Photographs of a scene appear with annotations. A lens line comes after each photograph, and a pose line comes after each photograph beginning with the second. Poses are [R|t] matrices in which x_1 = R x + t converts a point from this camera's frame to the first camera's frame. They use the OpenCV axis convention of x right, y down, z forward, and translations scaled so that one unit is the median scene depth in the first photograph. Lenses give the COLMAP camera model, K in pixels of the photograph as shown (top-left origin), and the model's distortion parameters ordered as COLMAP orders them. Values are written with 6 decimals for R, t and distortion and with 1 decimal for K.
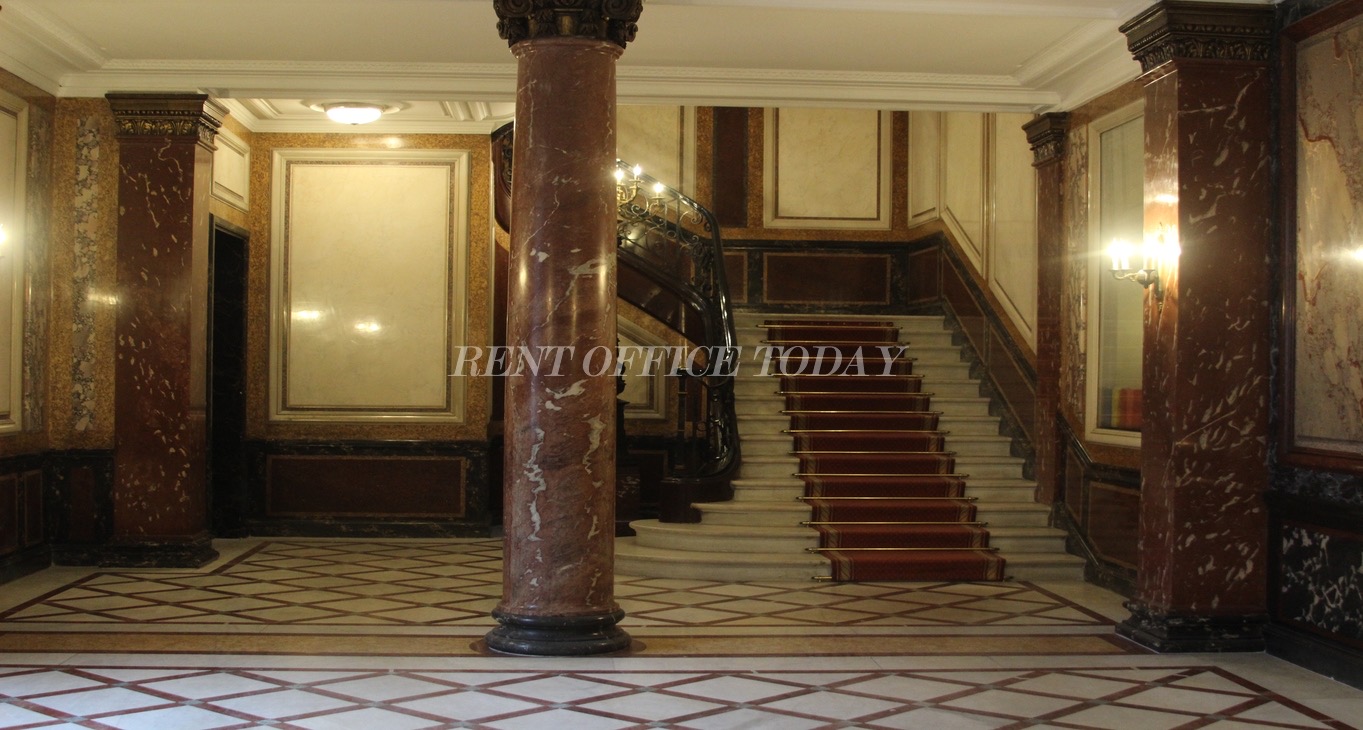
lens RADIAL K [[1802.9, 0, 682.7], [0, 1802.9, 360.1], [0, 0, 1]] dist [-0.158495, 0.095625]
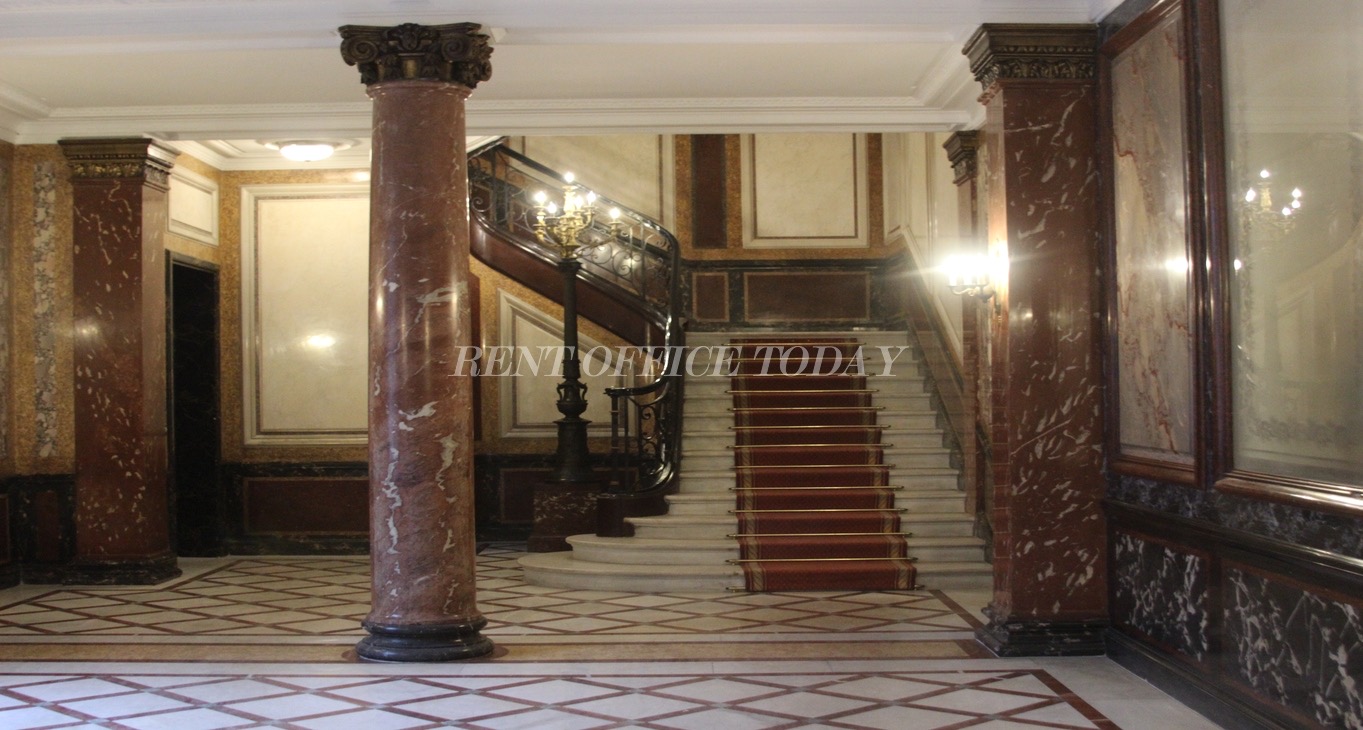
lens RADIAL K [[1802.9, 0, 682.7], [0, 1802.9, 360.1], [0, 0, 1]] dist [-0.158495, 0.095625]
pose [[0.997439, -0.019923, -0.068696, 0.118067], [0.019241, 0.999759, -0.010574, 0.000330], [0.068890, 0.009225, 0.997582, -0.033785]]
